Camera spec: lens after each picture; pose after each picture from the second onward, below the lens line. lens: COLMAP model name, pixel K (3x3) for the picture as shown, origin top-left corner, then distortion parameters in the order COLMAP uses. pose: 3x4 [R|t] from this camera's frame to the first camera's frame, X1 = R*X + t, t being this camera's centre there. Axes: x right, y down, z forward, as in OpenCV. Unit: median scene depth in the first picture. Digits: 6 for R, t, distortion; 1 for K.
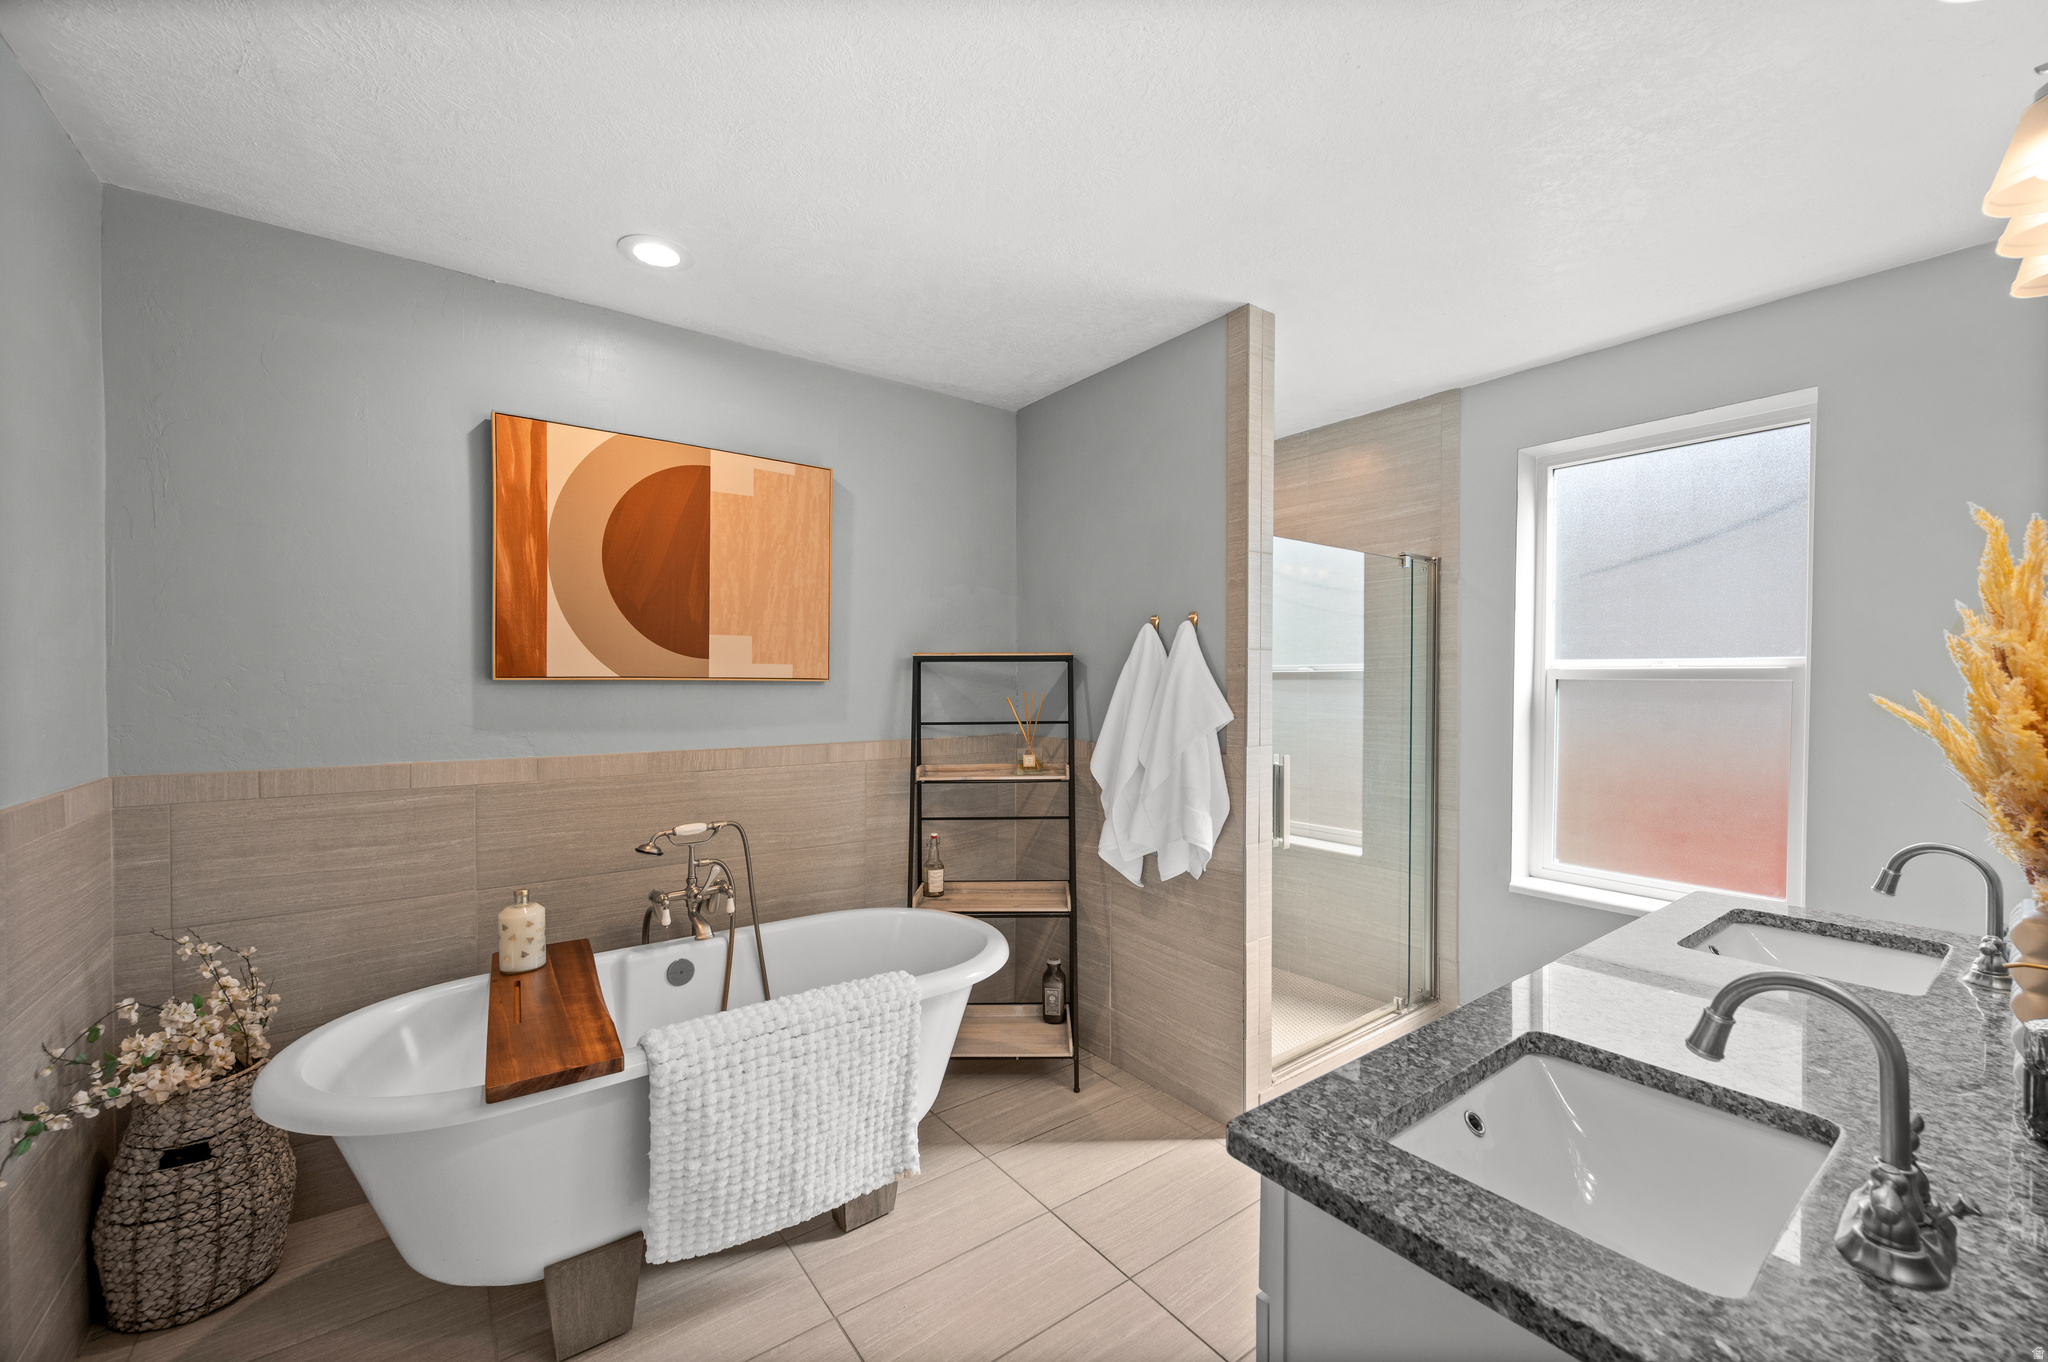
lens RADIAL K [[811.8, 0, 1023.4], [0, 811.8, 683.4], [0, 0, 1]] dist [-0.000340, 0.000004]
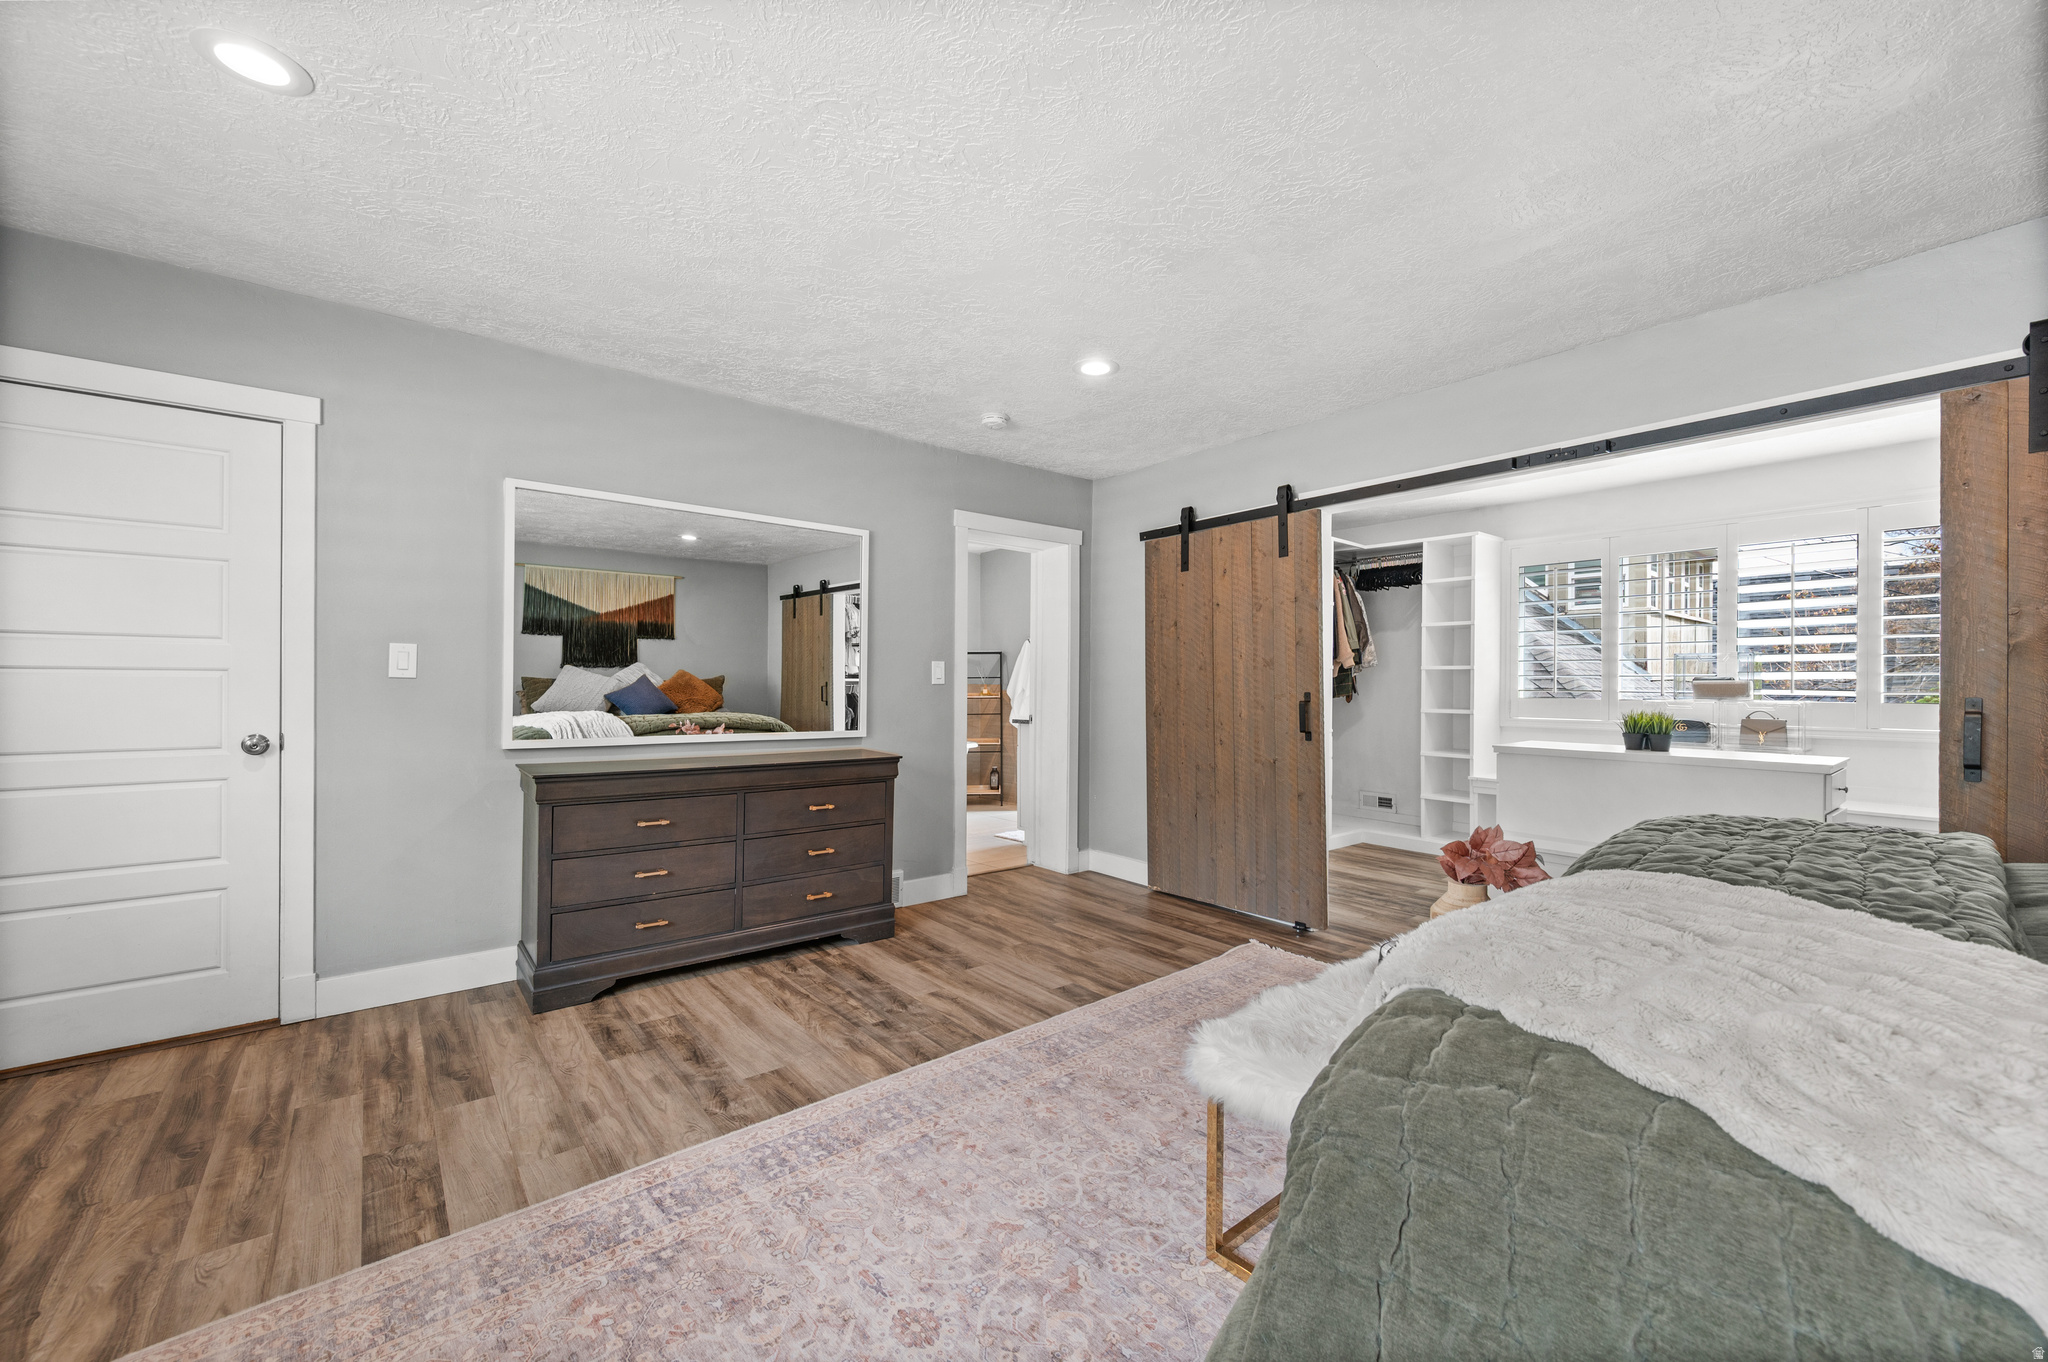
lens RADIAL K [[811.8, 0, 1035.1], [0, 811.8, 690.2], [0, 0, 1]] dist [-0.000340, 0.000004]
pose [[0.998027, 0.001969, 0.062759, 0.002914], [-0.002114, 0.999995, 0.002246, 0.088422], [-0.062754, -0.002374, 0.998026, -1.727280]]
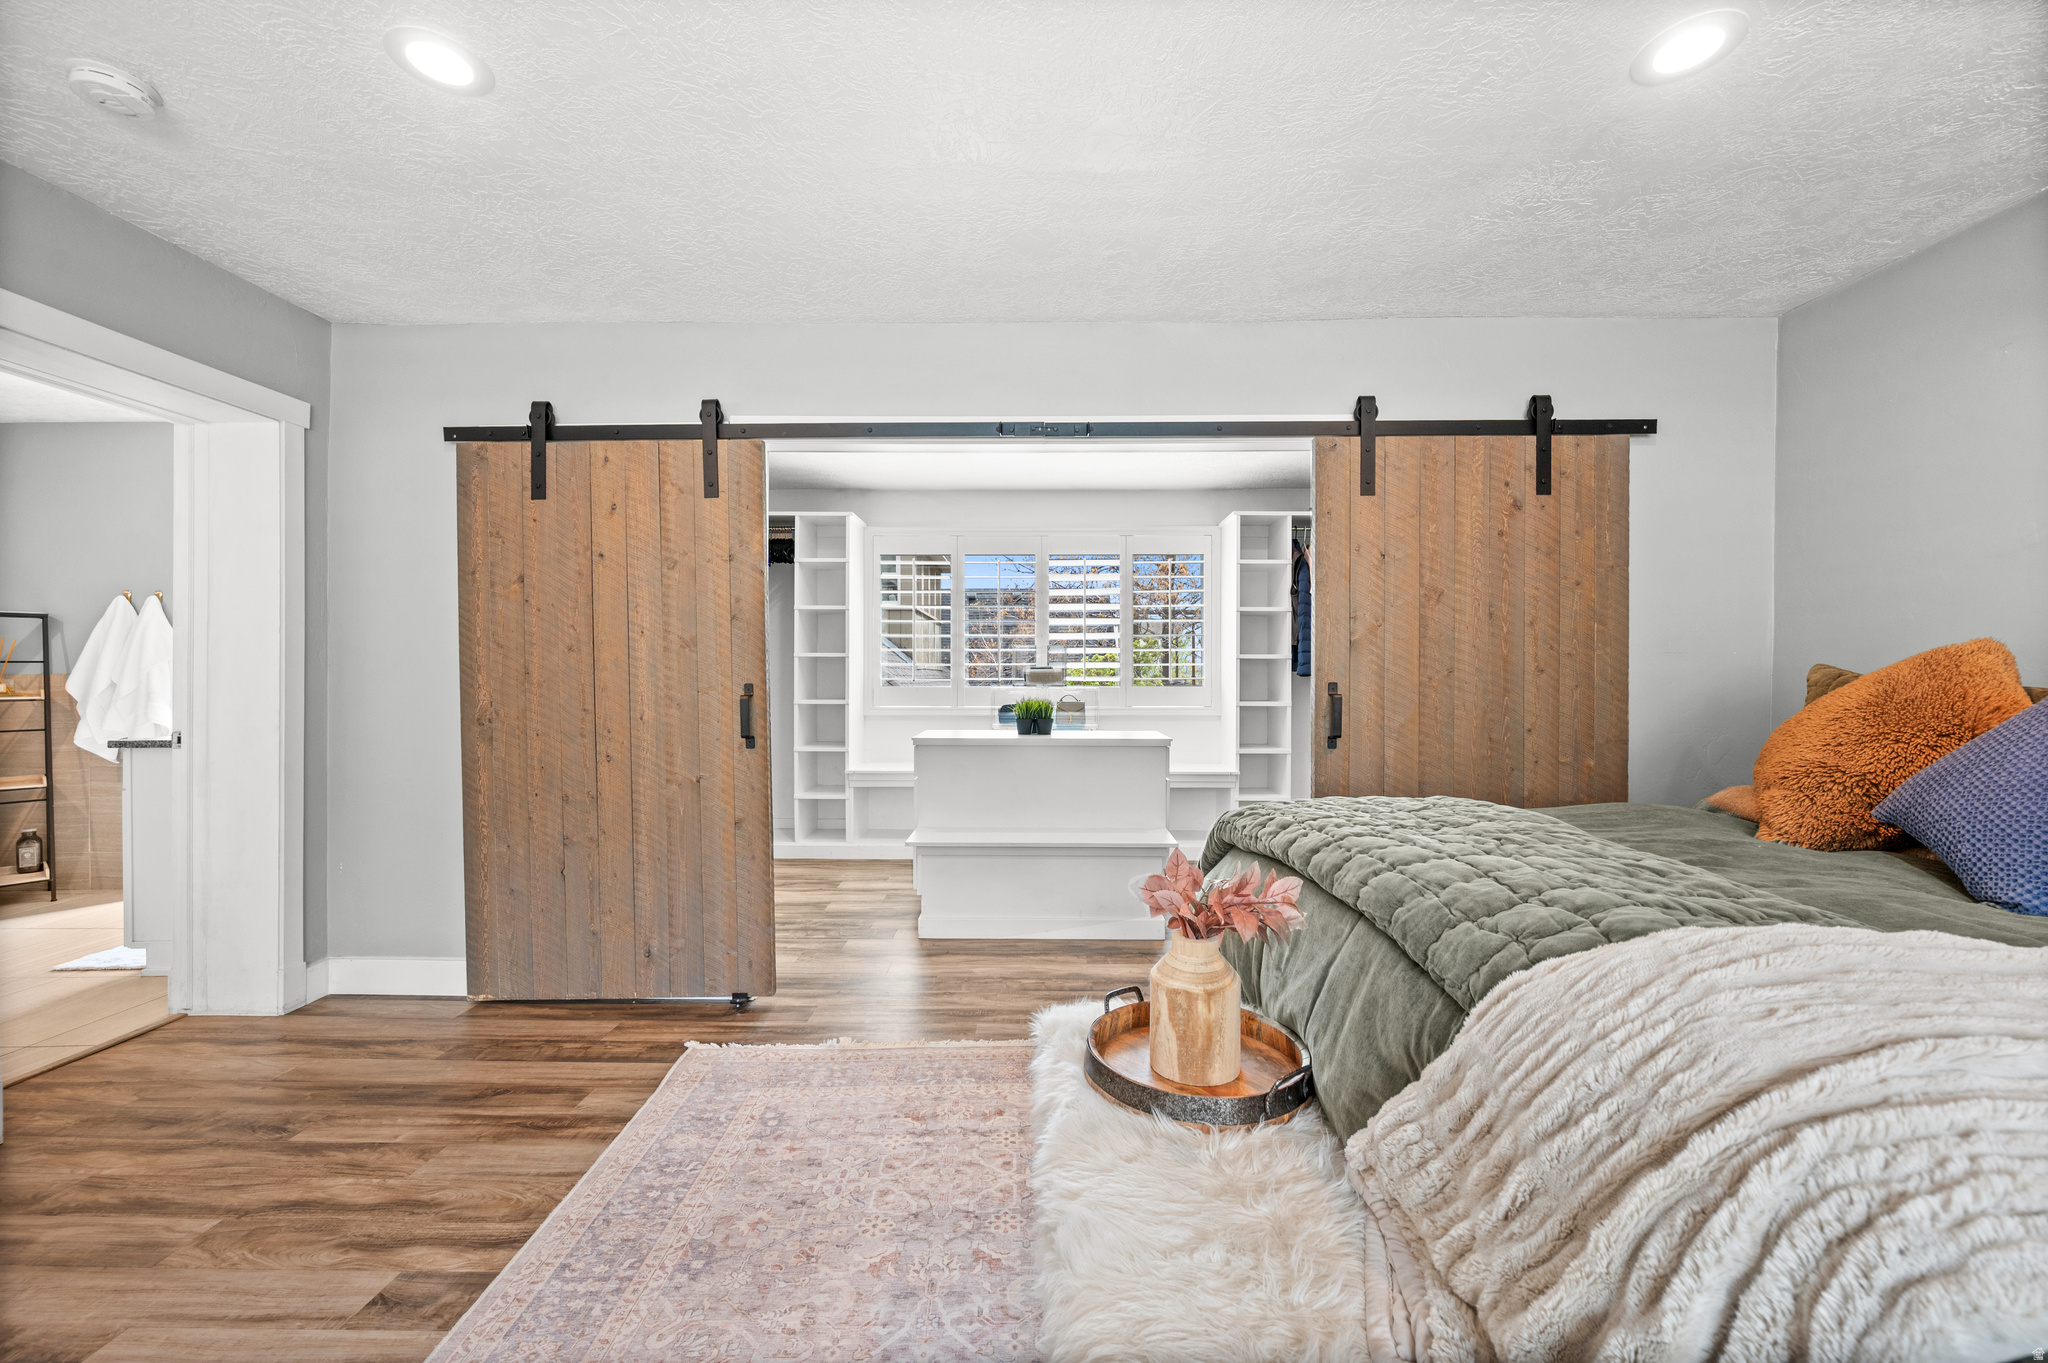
lens RADIAL K [[811.8, 0, 1034.2], [0, 811.8, 679.4], [0, 0, 1]] dist [-0.000340, 0.000004]
pose [[0.593297, -0.005790, 0.804963, -0.061739], [0.004877, 0.999982, 0.003598, 0.086962], [-0.804969, 0.001791, 0.593314, -1.297791]]
